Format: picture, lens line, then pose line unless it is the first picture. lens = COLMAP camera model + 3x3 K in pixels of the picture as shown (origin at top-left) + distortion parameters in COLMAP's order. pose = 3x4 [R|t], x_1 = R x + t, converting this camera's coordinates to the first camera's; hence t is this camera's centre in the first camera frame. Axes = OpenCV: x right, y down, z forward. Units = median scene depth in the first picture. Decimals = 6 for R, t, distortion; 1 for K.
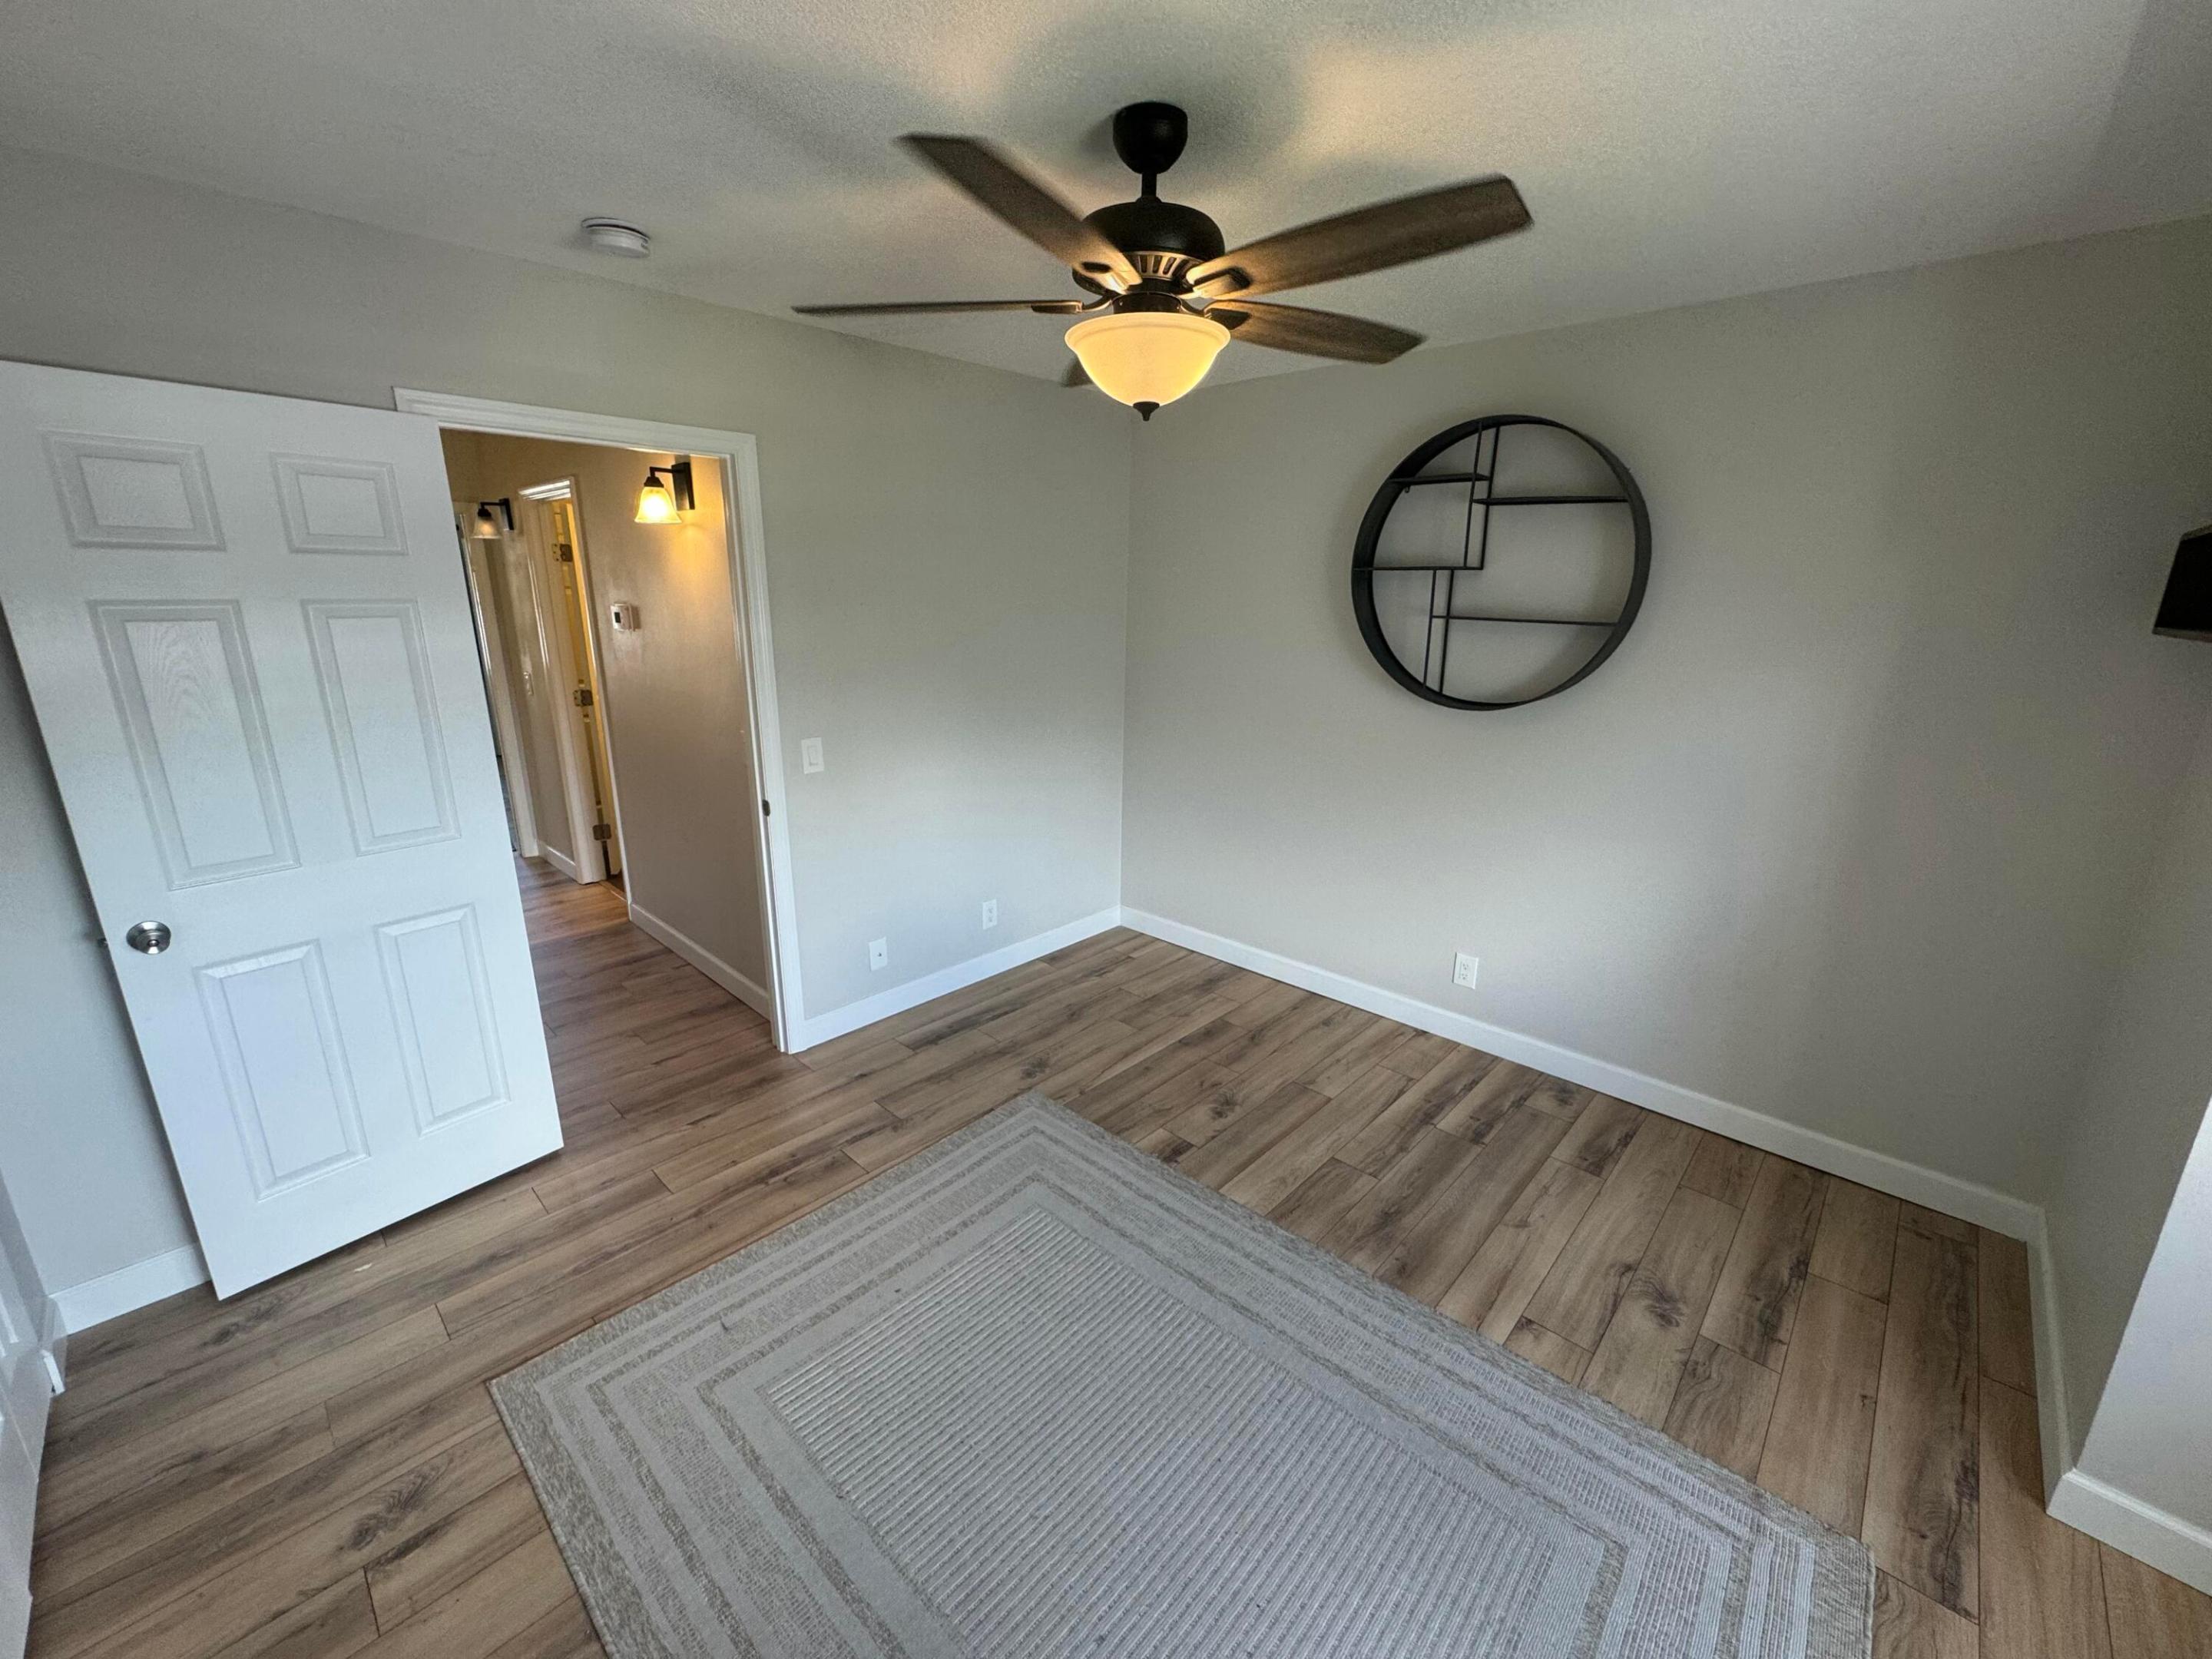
lens RADIAL K [[882.0, 0, 1104.8], [0, 882.0, 830.7], [0, 0, 1]] dist [-0.002447, 0.000086]
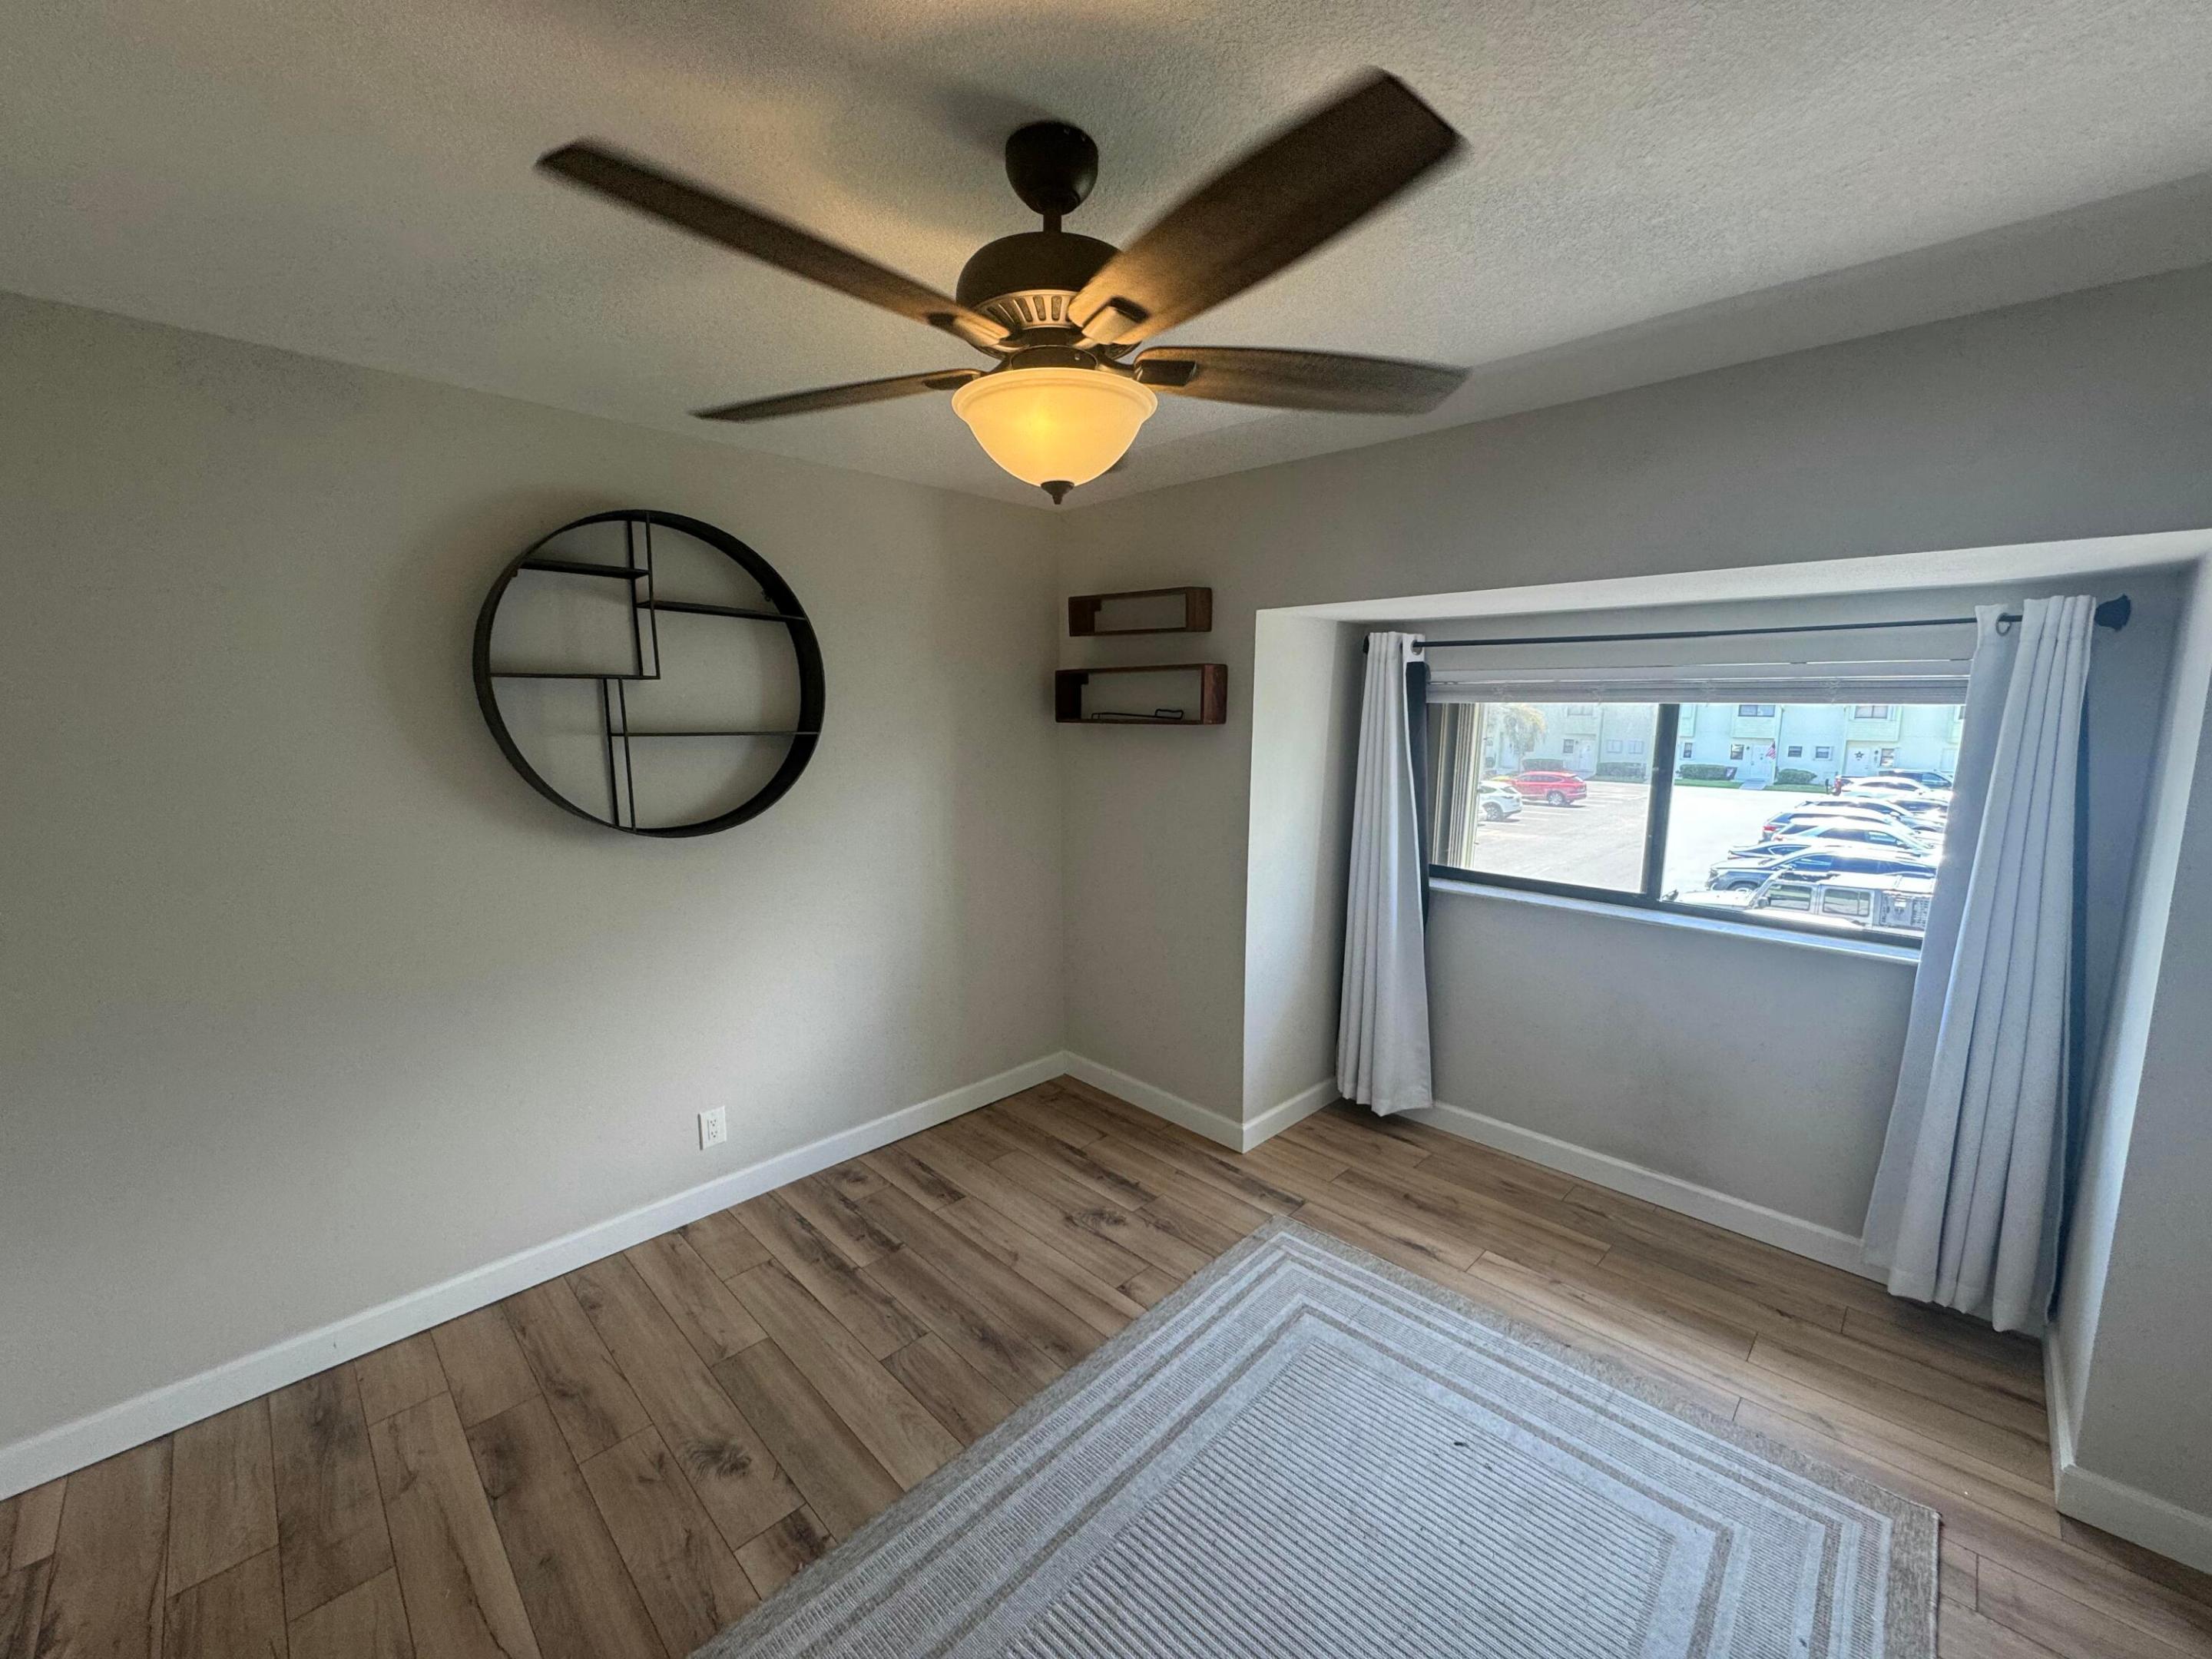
lens RADIAL K [[882.0, 0, 1104.8], [0, 882.0, 830.7], [0, 0, 1]] dist [-0.002447, 0.000086]
pose [[0.027300, -0.155139, 0.987515, -0.464018], [0.265893, 0.953422, 0.142433, -0.167149], [-0.963616, 0.258685, 0.067279, 0.577995]]
